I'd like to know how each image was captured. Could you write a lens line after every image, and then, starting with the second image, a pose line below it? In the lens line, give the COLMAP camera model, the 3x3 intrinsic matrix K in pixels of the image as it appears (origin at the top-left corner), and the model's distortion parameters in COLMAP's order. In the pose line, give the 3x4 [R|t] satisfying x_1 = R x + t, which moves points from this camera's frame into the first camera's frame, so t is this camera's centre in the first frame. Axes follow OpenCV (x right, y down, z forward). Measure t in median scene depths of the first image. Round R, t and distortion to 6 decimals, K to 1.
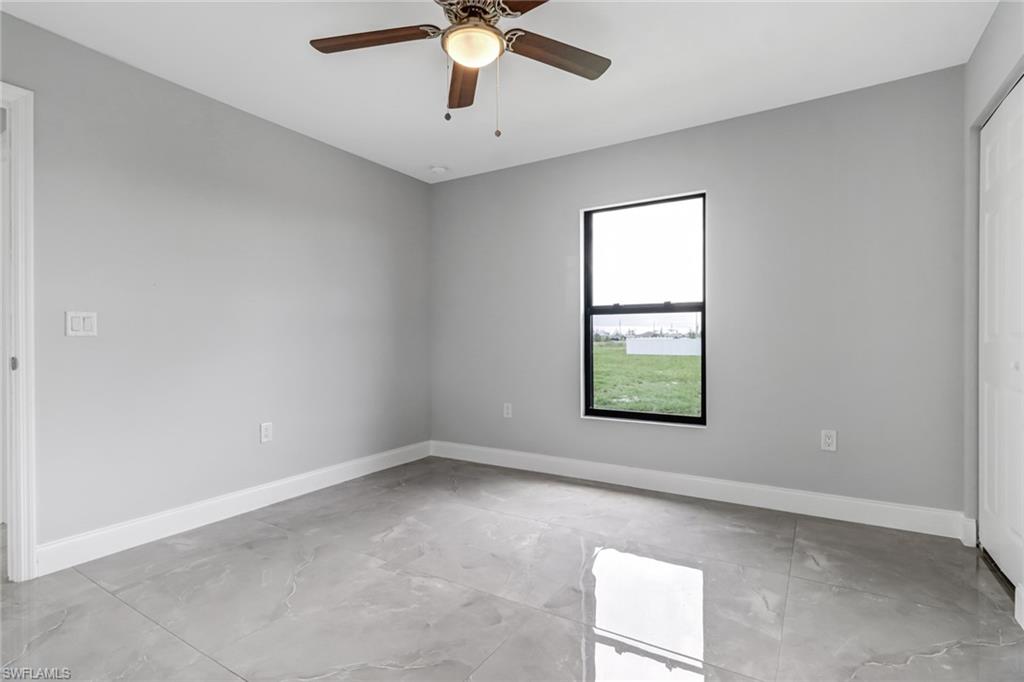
lens RADIAL K [[489.1, 0, 510.7], [0, 489.1, 329.9], [0, 0, 1]] dist [-0.001403, -0.000837]
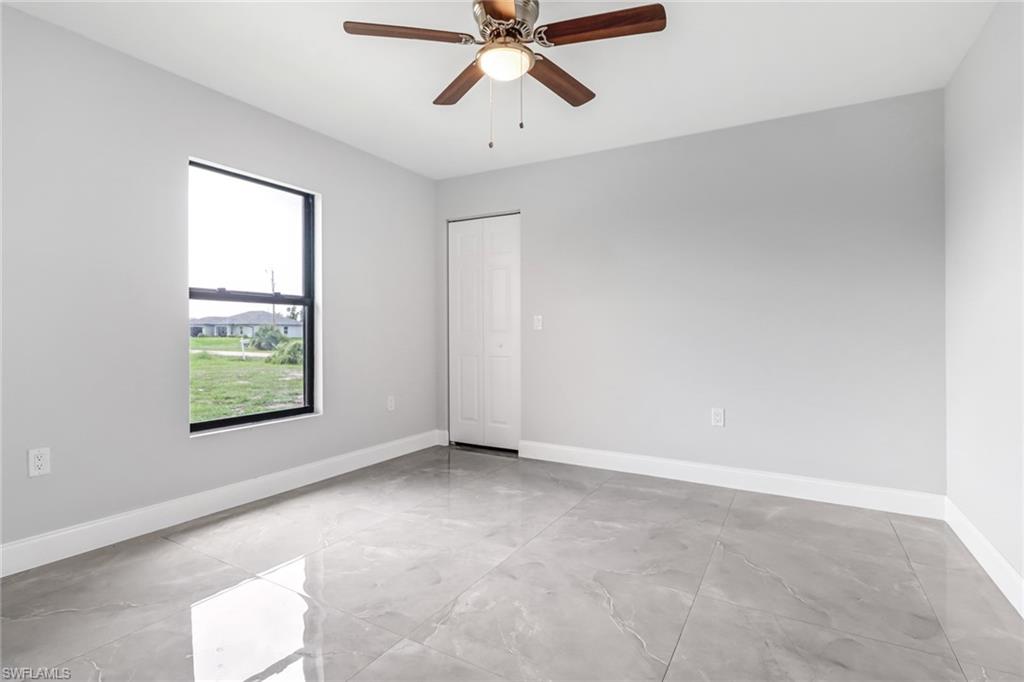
lens RADIAL K [[498.5, 0, 509.4], [0, 498.5, 318.7], [0, 0, 1]] dist [0.002101, -0.000549]
pose [[-0.015559, 0.024675, 0.999574, -0.895553], [-0.025674, 0.999356, -0.025070, 0.009219], [-0.999549, -0.026053, -0.014915, 0.765547]]
